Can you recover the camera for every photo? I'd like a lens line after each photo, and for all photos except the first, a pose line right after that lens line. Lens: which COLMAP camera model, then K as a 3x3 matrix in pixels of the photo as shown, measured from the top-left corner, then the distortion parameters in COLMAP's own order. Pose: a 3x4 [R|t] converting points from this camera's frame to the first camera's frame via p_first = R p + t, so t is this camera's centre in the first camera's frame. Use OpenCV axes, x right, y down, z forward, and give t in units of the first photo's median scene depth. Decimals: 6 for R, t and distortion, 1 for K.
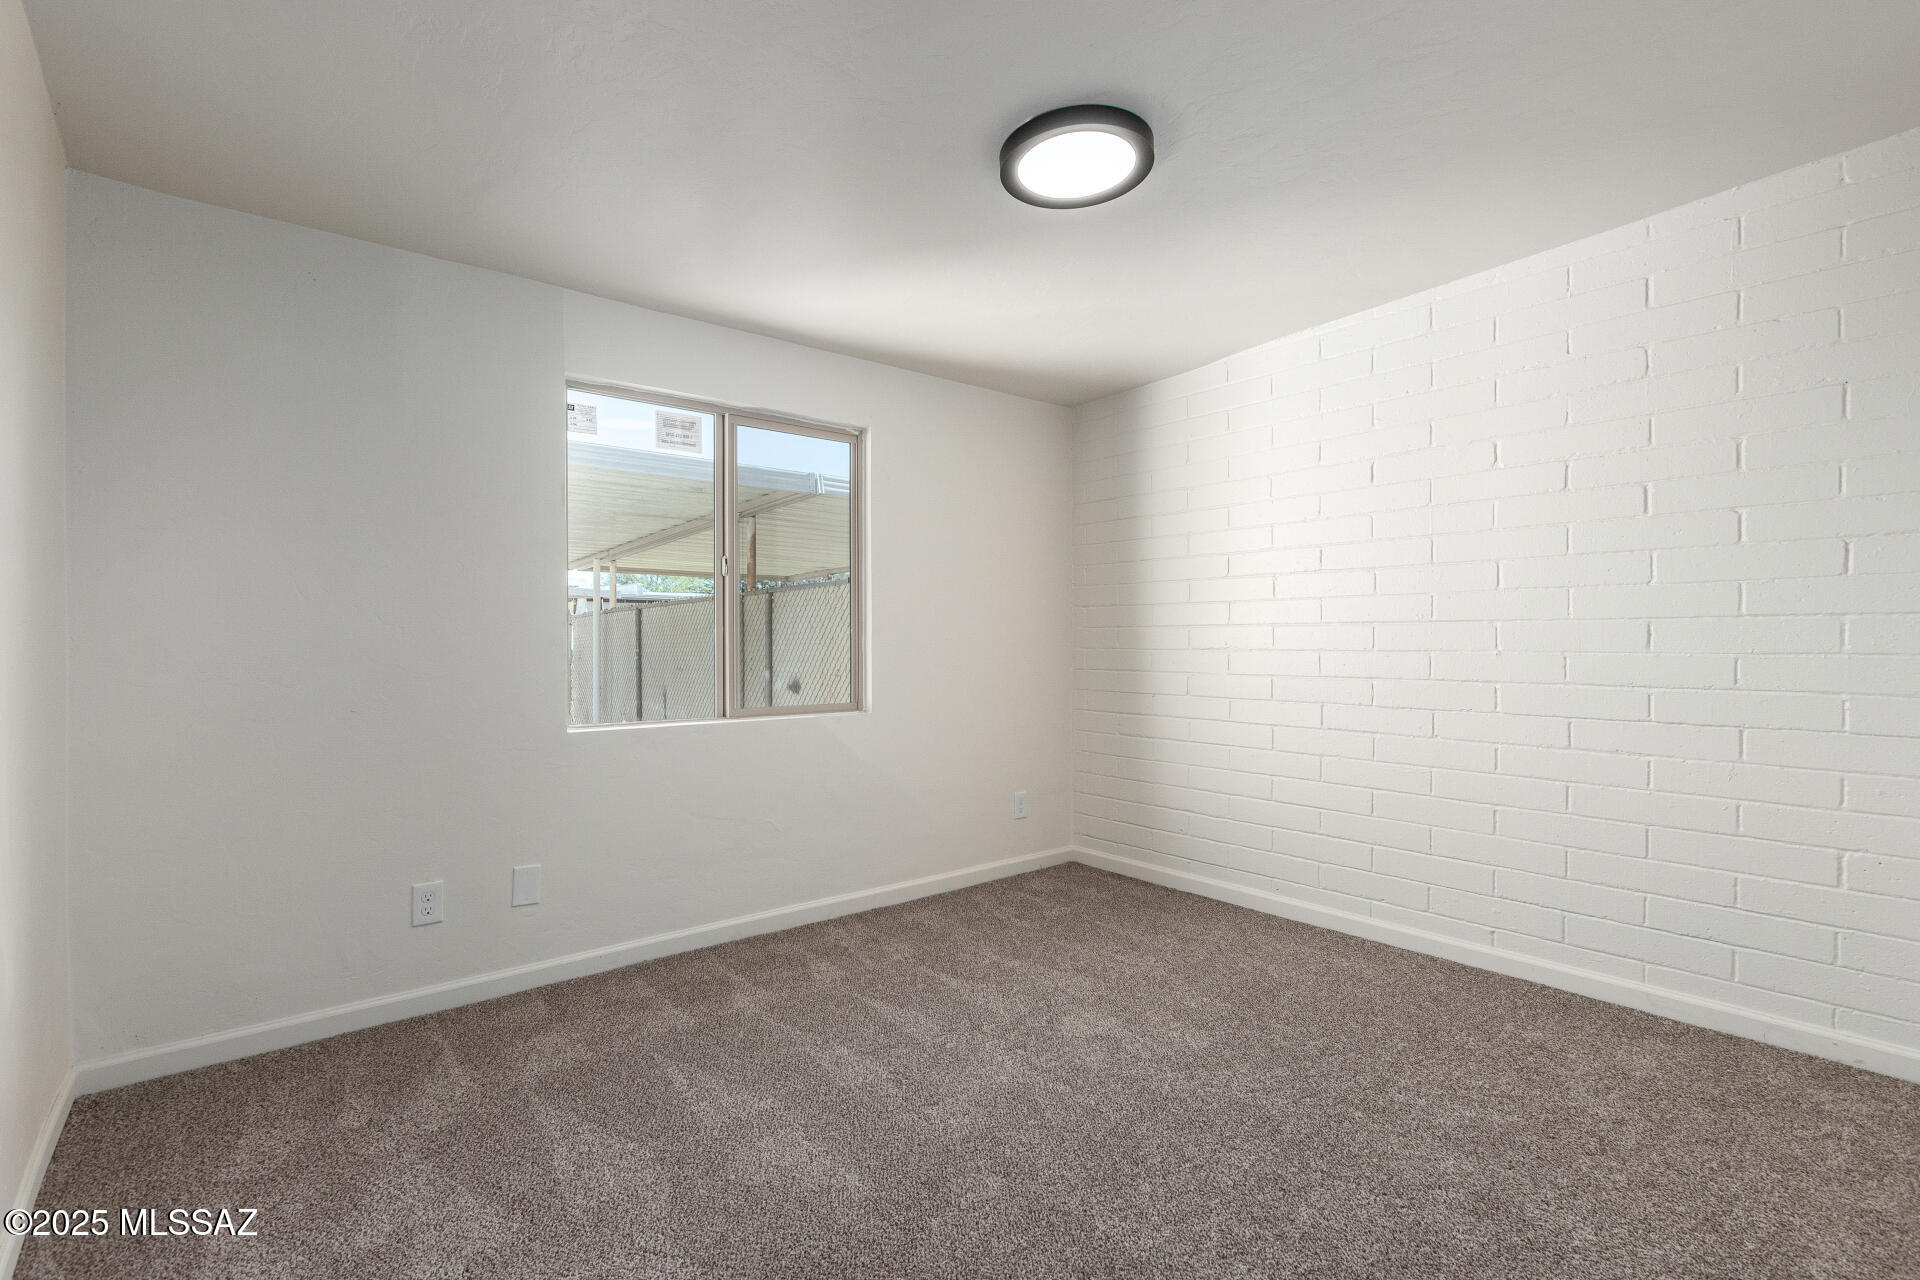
lens RADIAL K [[878.5, 0, 963.6], [0, 878.5, 644.2], [0, 0, 1]] dist [0.009256, -0.003880]
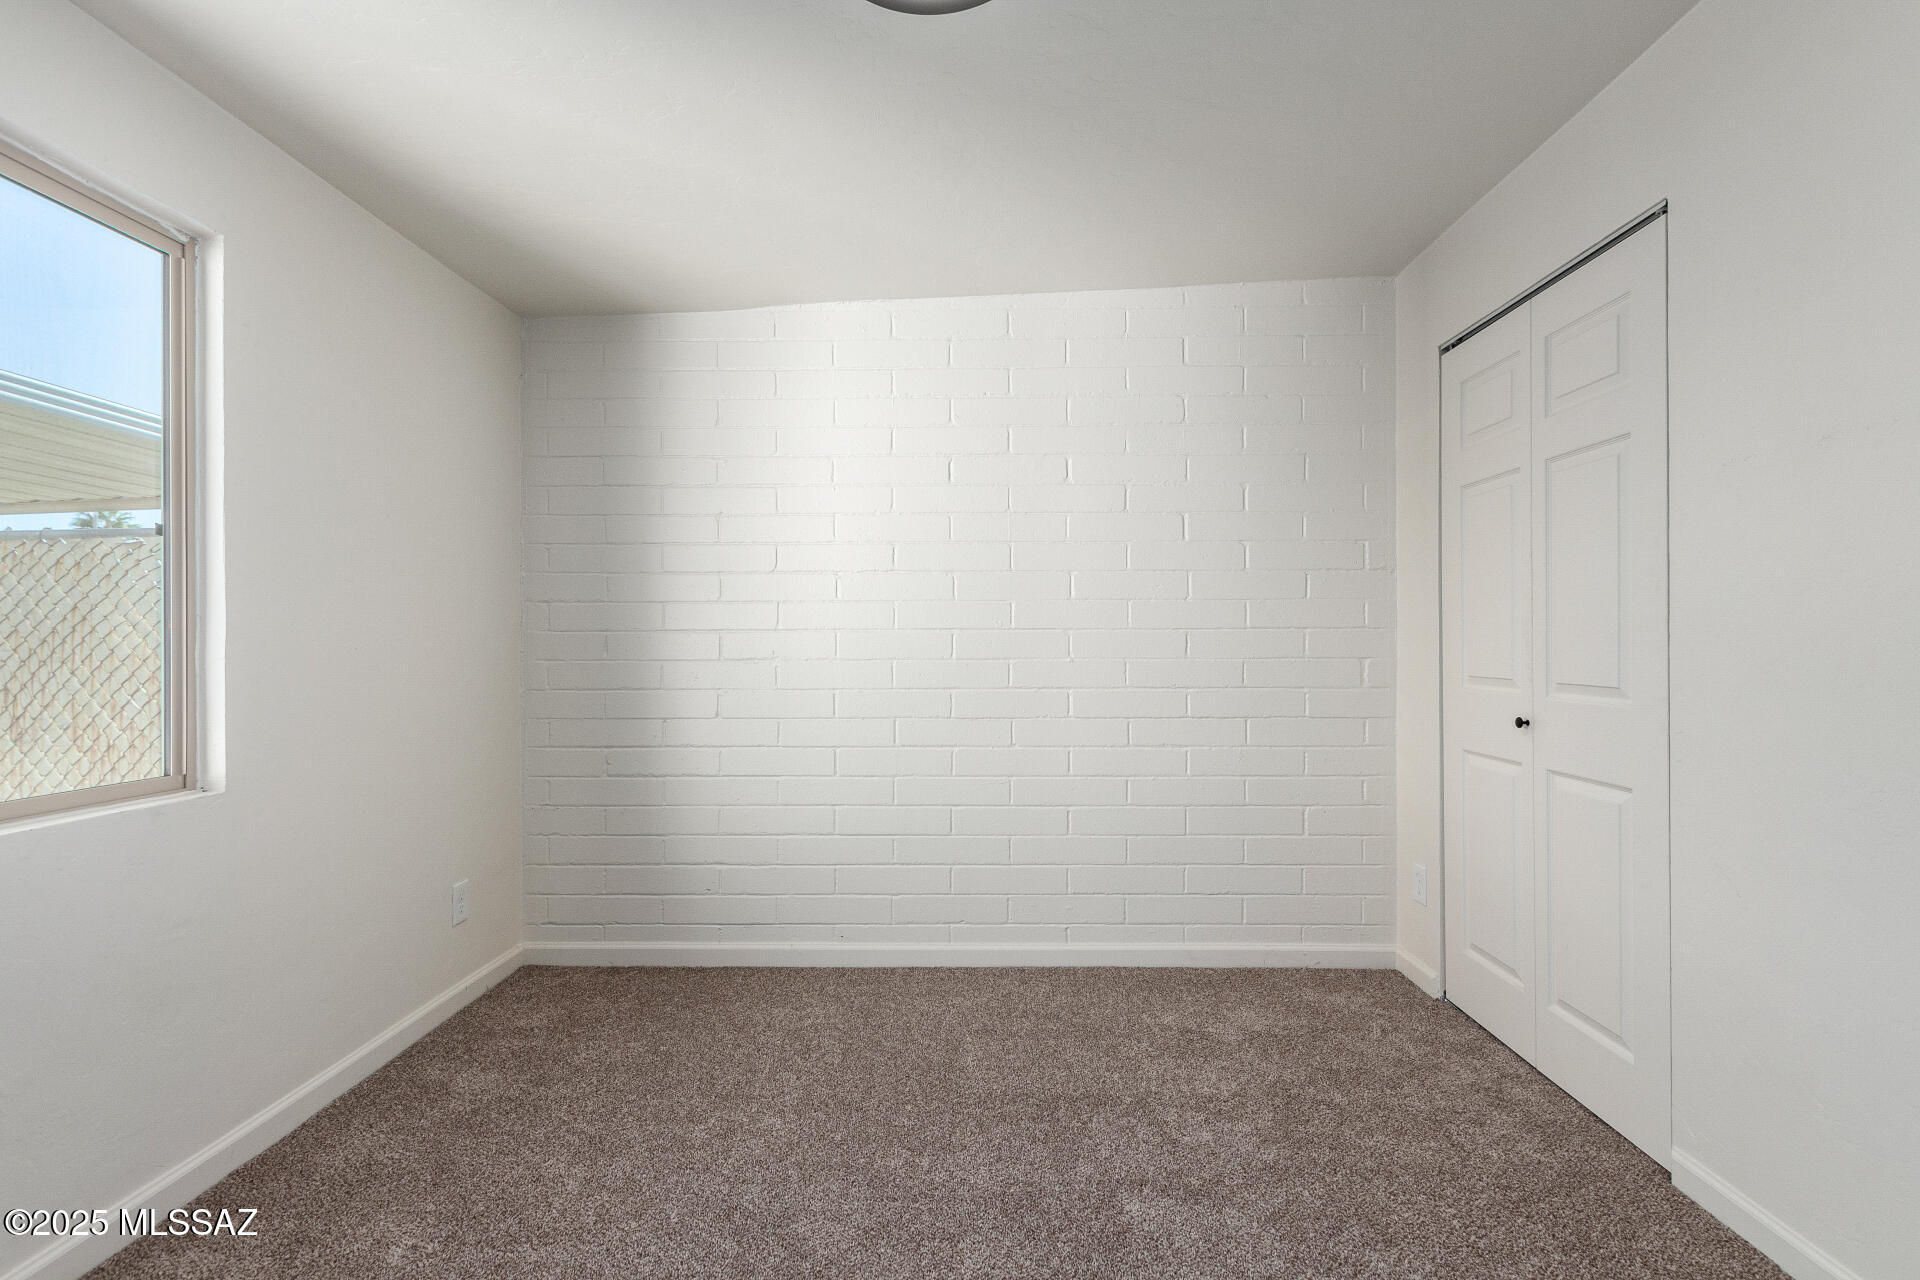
lens RADIAL K [[873.7, 0, 963.3], [0, 873.7, 643.6], [0, 0, 1]] dist [0.008058, -0.003399]
pose [[0.652069, 0.001794, 0.758158, -0.237863], [0.005026, 0.999965, -0.006689, -0.003075], [-0.758143, 0.008172, 0.652037, 0.377742]]
